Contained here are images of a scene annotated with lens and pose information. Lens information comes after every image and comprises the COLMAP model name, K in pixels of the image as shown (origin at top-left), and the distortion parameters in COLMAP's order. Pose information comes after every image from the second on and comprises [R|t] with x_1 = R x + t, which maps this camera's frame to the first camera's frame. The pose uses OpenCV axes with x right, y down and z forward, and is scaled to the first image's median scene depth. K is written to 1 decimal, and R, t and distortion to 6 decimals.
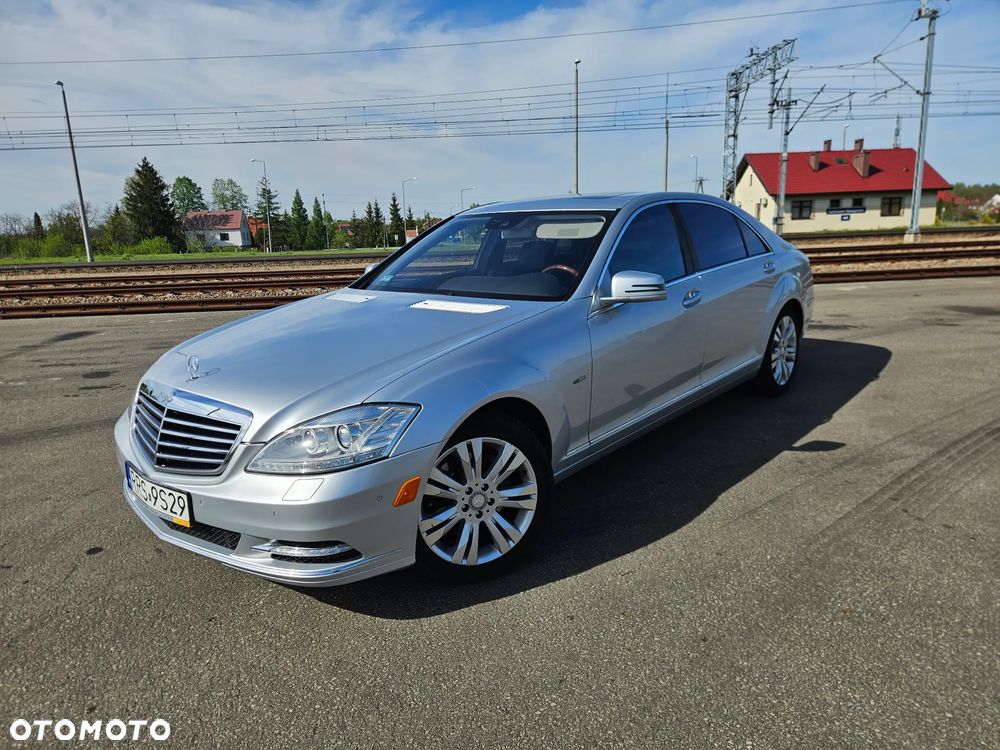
lens RADIAL K [[674.4, 0, 488.2], [0, 674.4, 382.1], [0, 0, 1]] dist [0.065368, -0.056181]
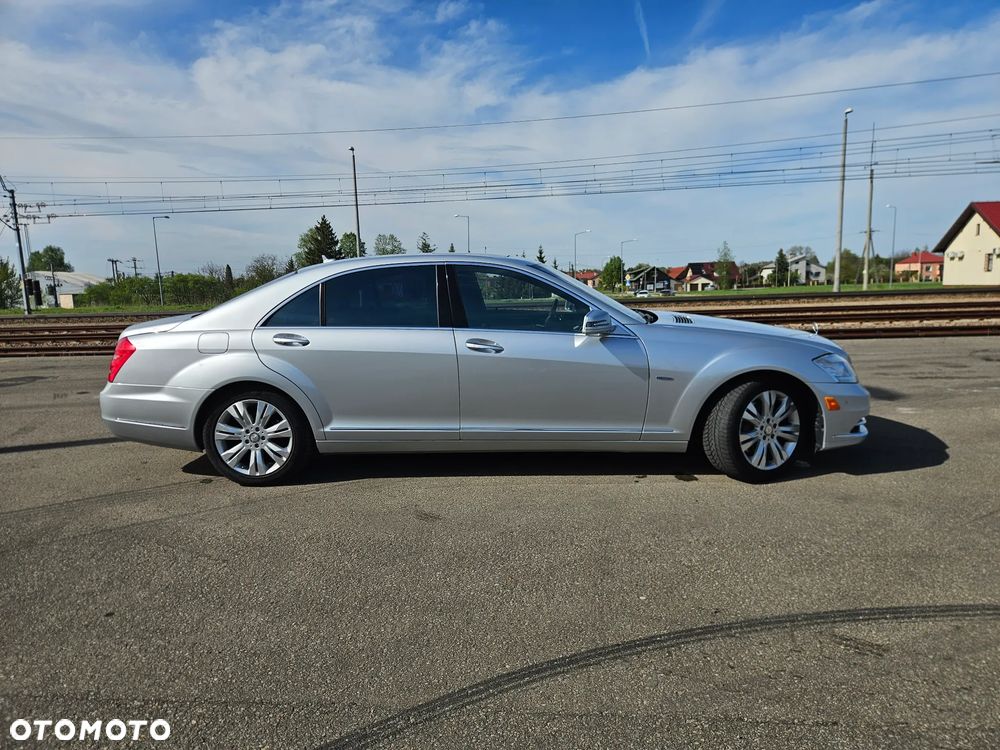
lens RADIAL K [[670.1, 0, 494.2], [0, 670.1, 389.4], [0, 0, 1]] dist [0.057414, -0.042657]
pose [[0.988821, 0.029475, -0.146168, -0.249685], [-0.038716, 0.997400, -0.060784, 0.018224], [0.143997, 0.065764, 0.987391, -0.035907]]
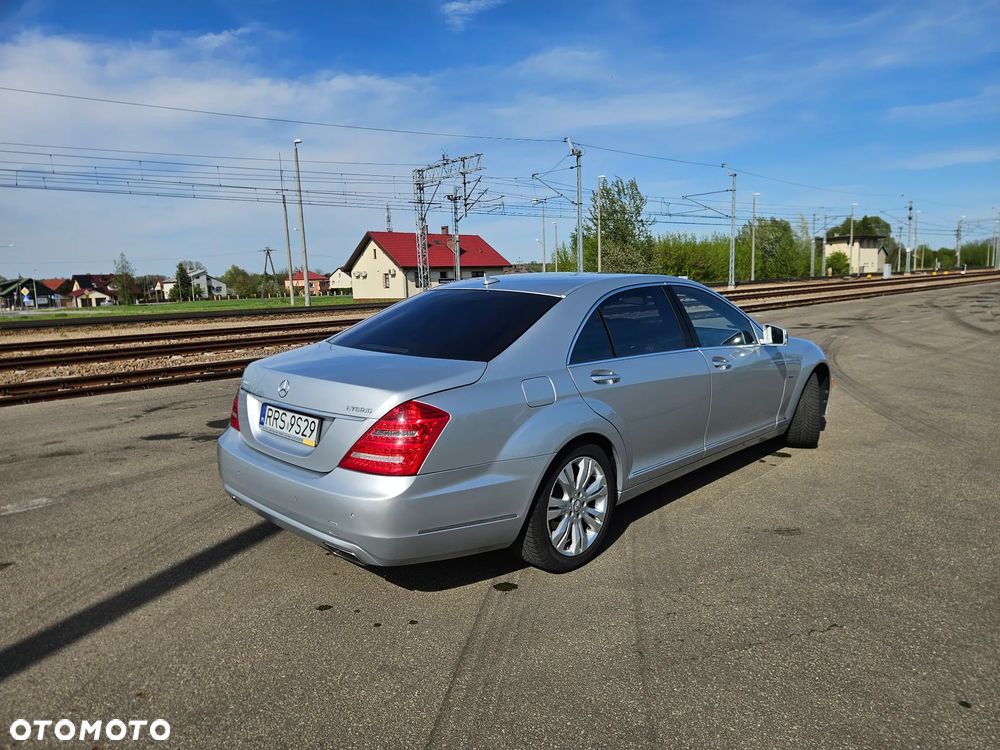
lens RADIAL K [[670.1, 0, 494.2], [0, 670.1, 389.4], [0, 0, 1]] dist [0.057414, -0.042657]
pose [[0.763391, -0.092615, 0.639263, -0.402804], [0.147334, 0.988545, -0.032725, 0.004026], [-0.628910, 0.119167, 0.768292, 0.020501]]
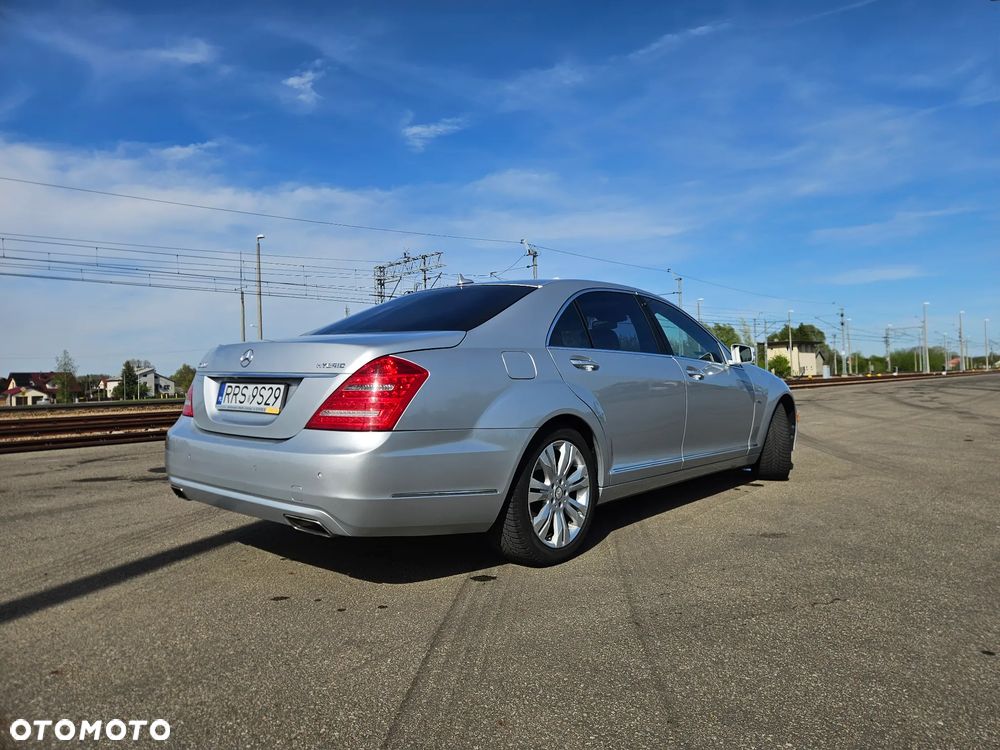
lens RADIAL K [[672.4, 0, 501.2], [0, 672.4, 380.7], [0, 0, 1]] dist [0.066835, -0.051321]
pose [[0.713531, 0.018358, 0.700383, -0.403299], [0.154178, 0.971038, -0.182524, 0.022466], [-0.683449, 0.238220, 0.690035, 0.029186]]
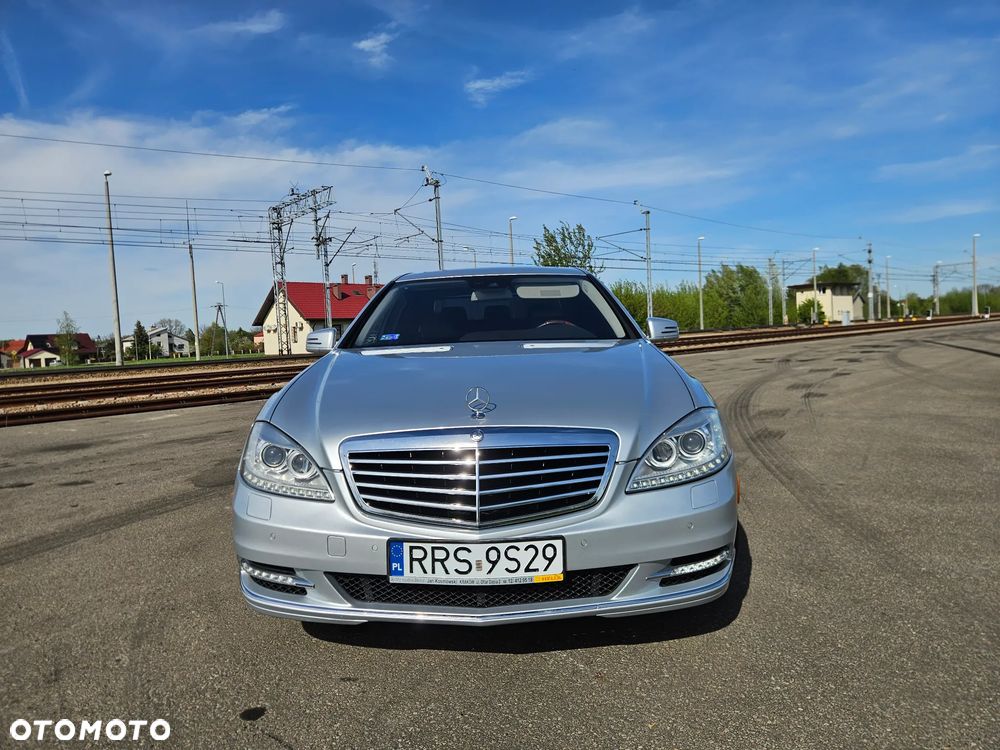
lens RADIAL K [[673.1, 0, 500.0], [0, 673.1, 375.0], [0, 0, 1]] dist [0.031909, -0.001063]
pose [[0.763111, -0.039075, 0.645084, -0.078348], [0.160930, 0.978217, -0.131120, 0.004928], [-0.625909, 0.203873, 0.752777, 0.029228]]
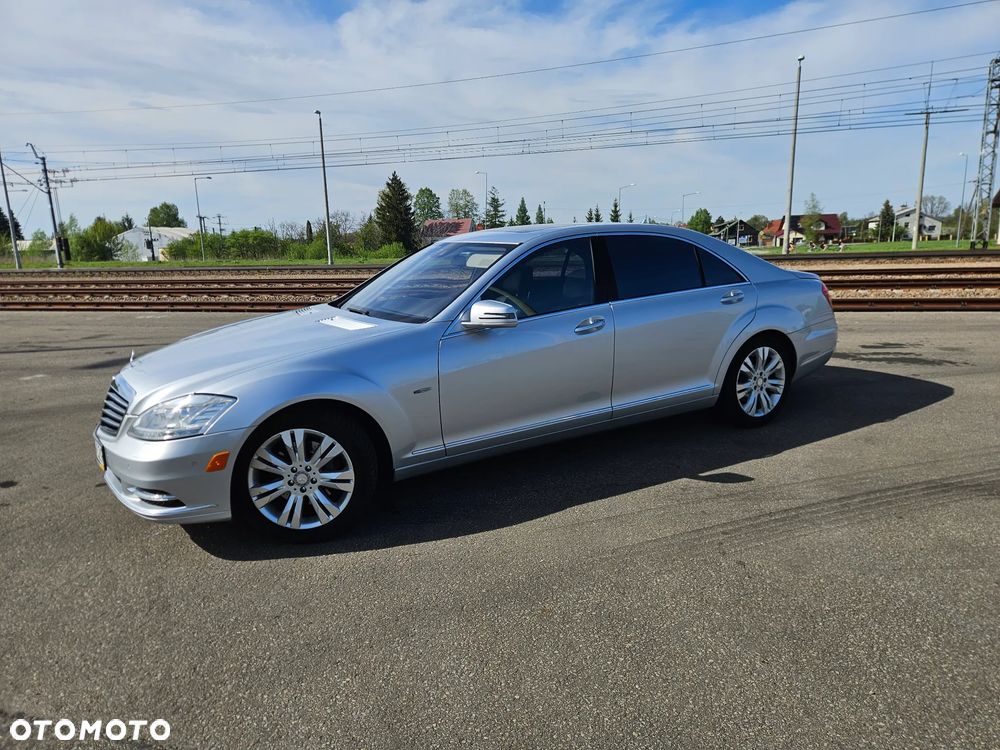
lens RADIAL K [[674.4, 0, 488.2], [0, 674.4, 382.1], [0, 0, 1]] dist [0.065368, -0.056181]
pose [[0.947746, 0.075287, -0.310014, 0.056393], [-0.077841, 0.996957, 0.004142, -0.002987], [0.309383, 0.020207, 0.950723, -0.008274]]
